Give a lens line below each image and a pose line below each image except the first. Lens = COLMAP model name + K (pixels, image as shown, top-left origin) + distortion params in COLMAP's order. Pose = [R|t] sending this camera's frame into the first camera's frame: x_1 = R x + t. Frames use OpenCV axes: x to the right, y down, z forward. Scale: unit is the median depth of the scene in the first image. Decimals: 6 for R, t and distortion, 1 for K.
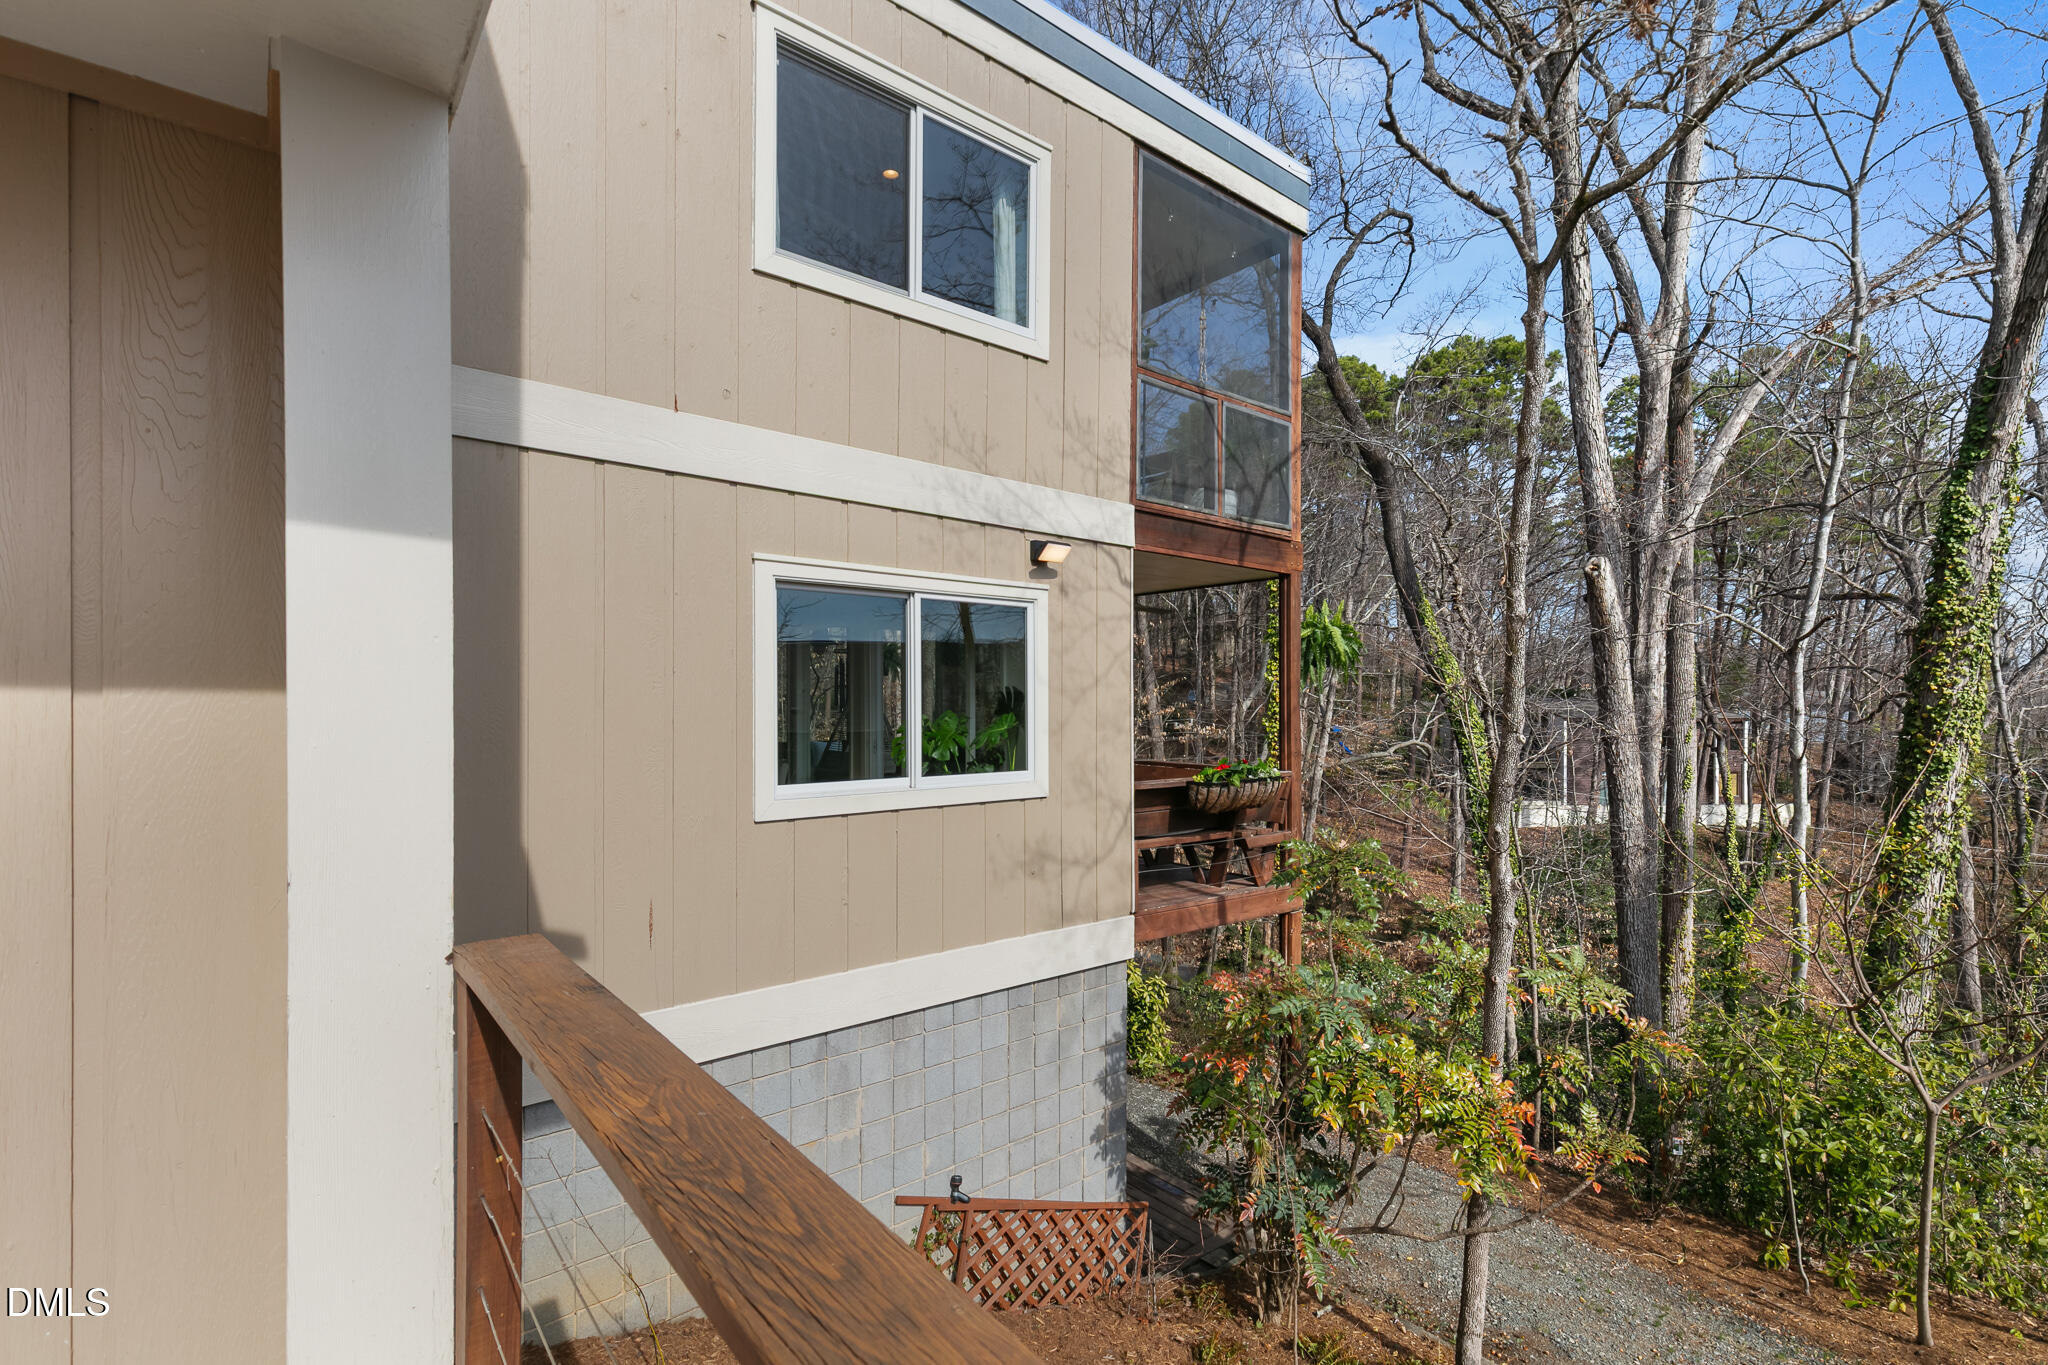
lens RADIAL K [[944.8, 0, 1024.0], [0, 944.8, 682.5], [0, 0, 1]] dist [0.003146, -0.000174]
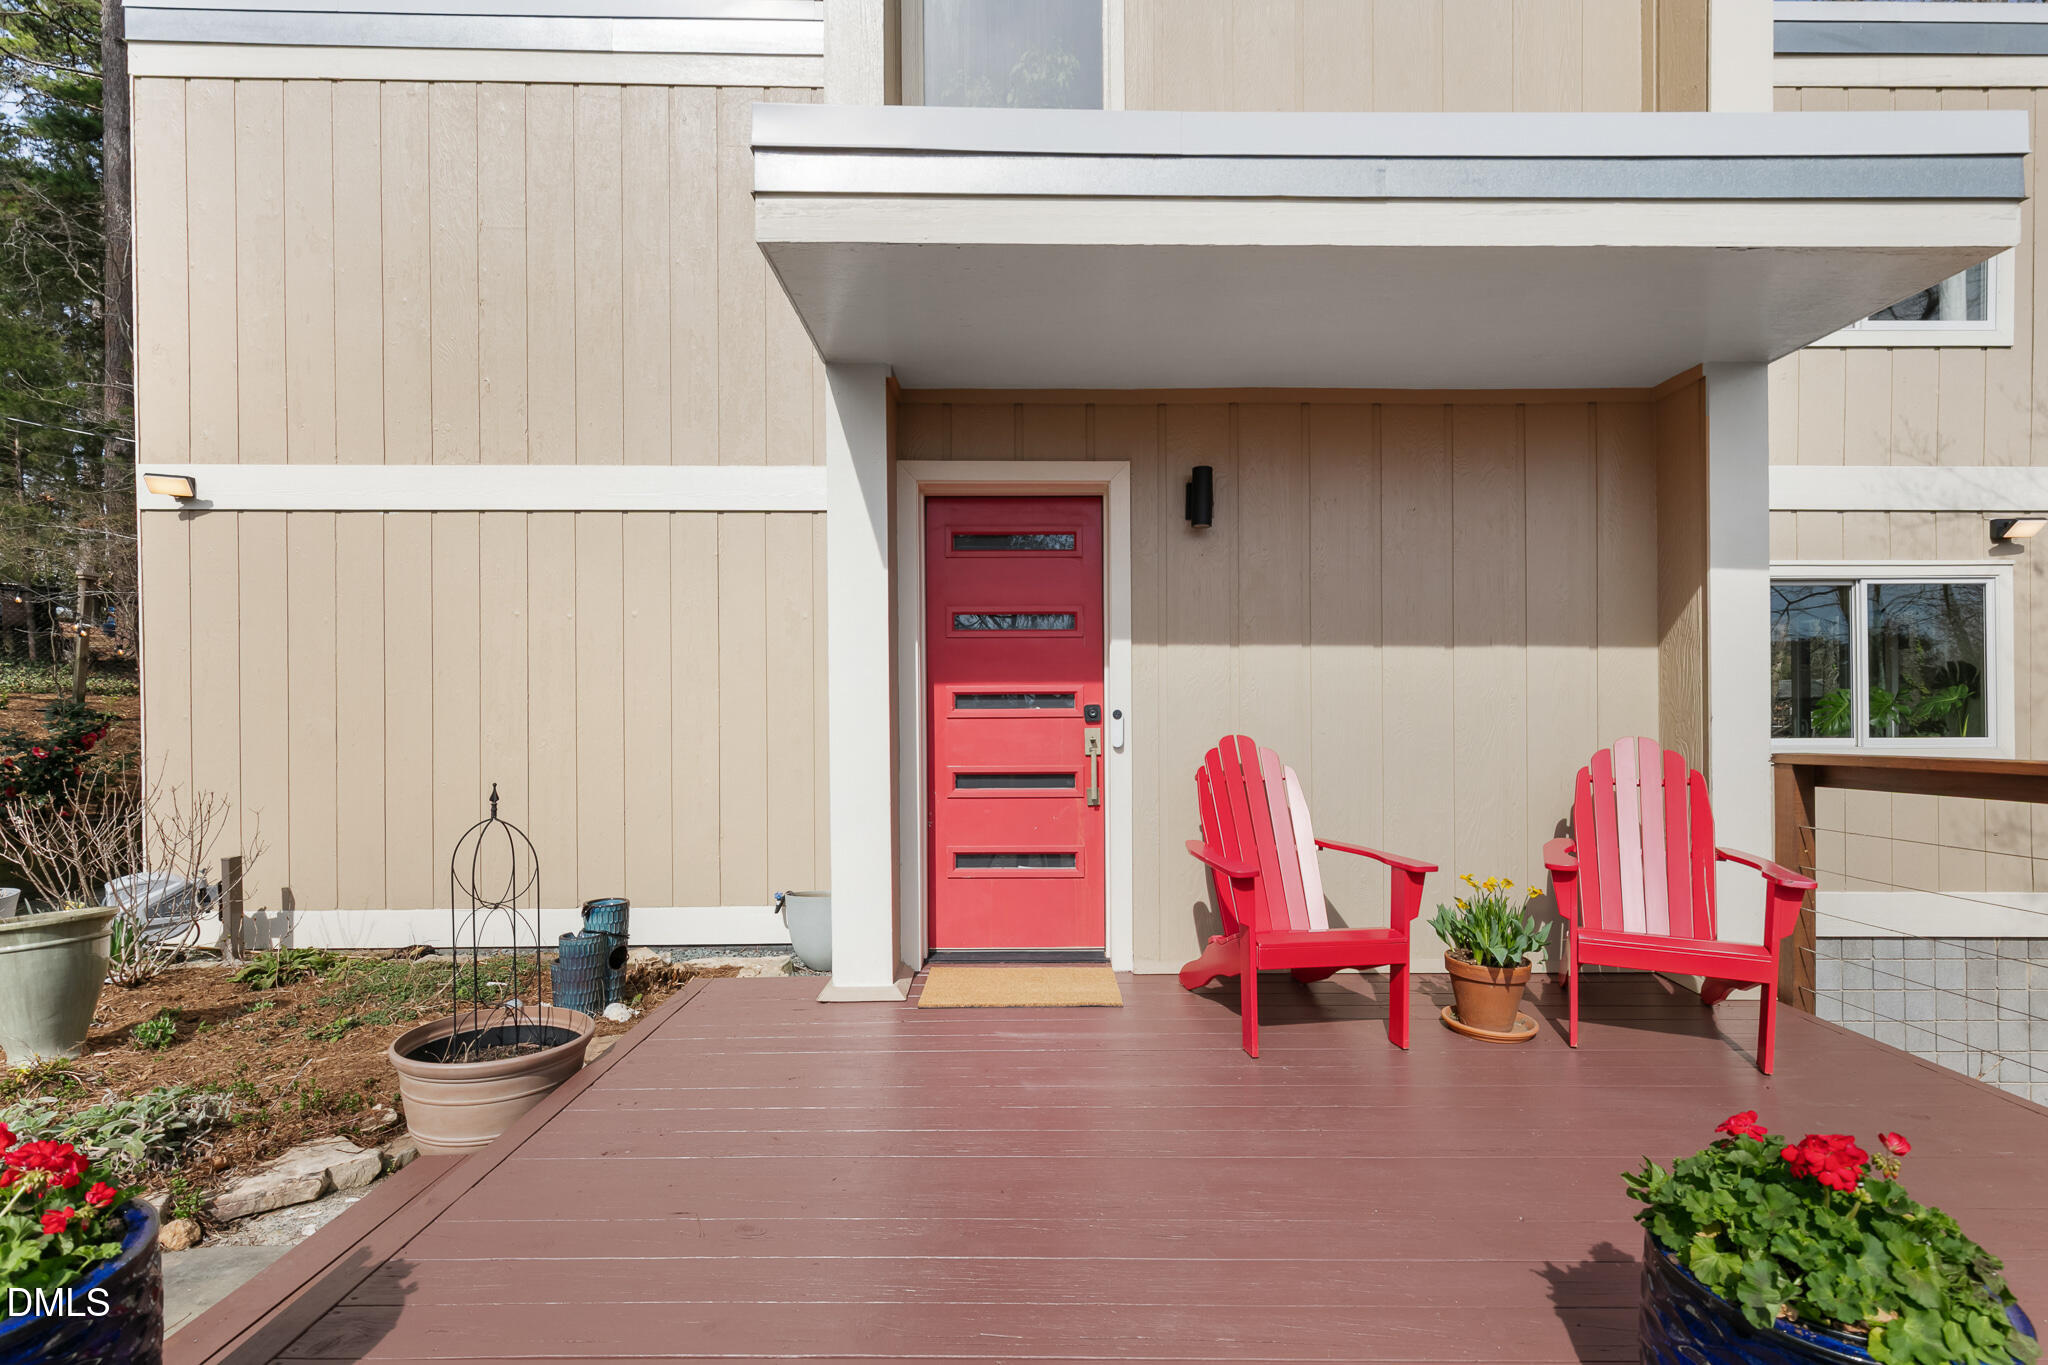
lens RADIAL K [[944.1, 0, 1022.2], [0, 944.1, 710.0], [0, 0, 1]] dist [0.008881, -0.000006]
pose [[0.774038, -0.012411, -0.633017, -0.158618], [0.019871, 0.999792, 0.004696, 0.036468], [0.632827, -0.016214, 0.774123, -0.519564]]
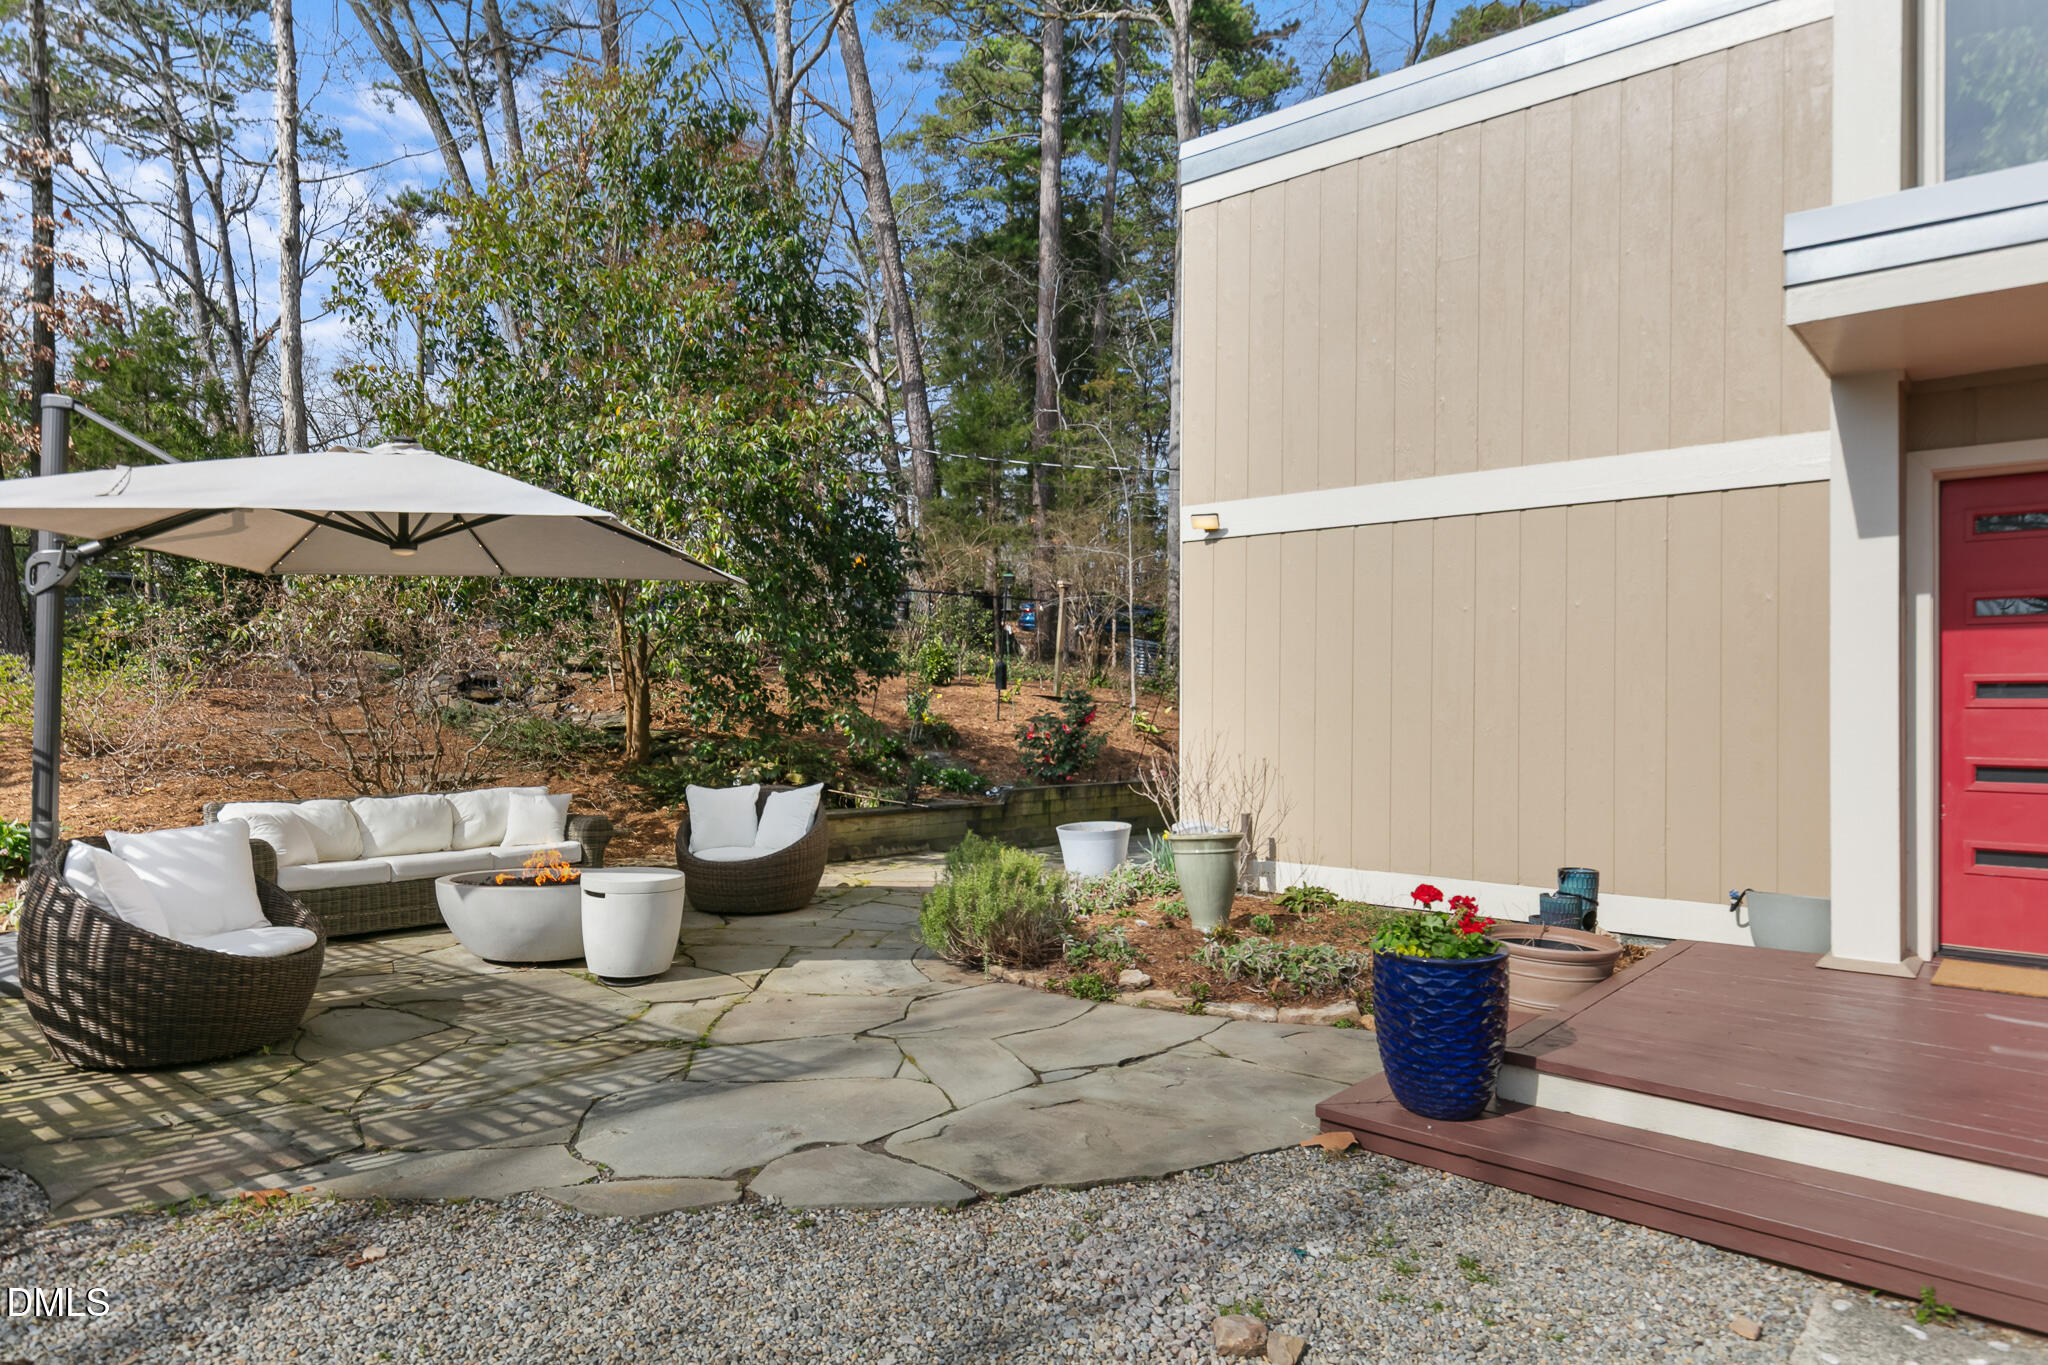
lens RADIAL K [[1220.6, 0, 1026.9], [0, 1220.6, 706.8], [0, 0, 1]] dist [-0.000611, -0.002704]
pose [[0.165157, -0.002284, -0.986265, 0.100315], [0.011430, 0.999935, -0.000402, 0.035831], [0.986201, -0.011206, 0.165172, -0.814407]]
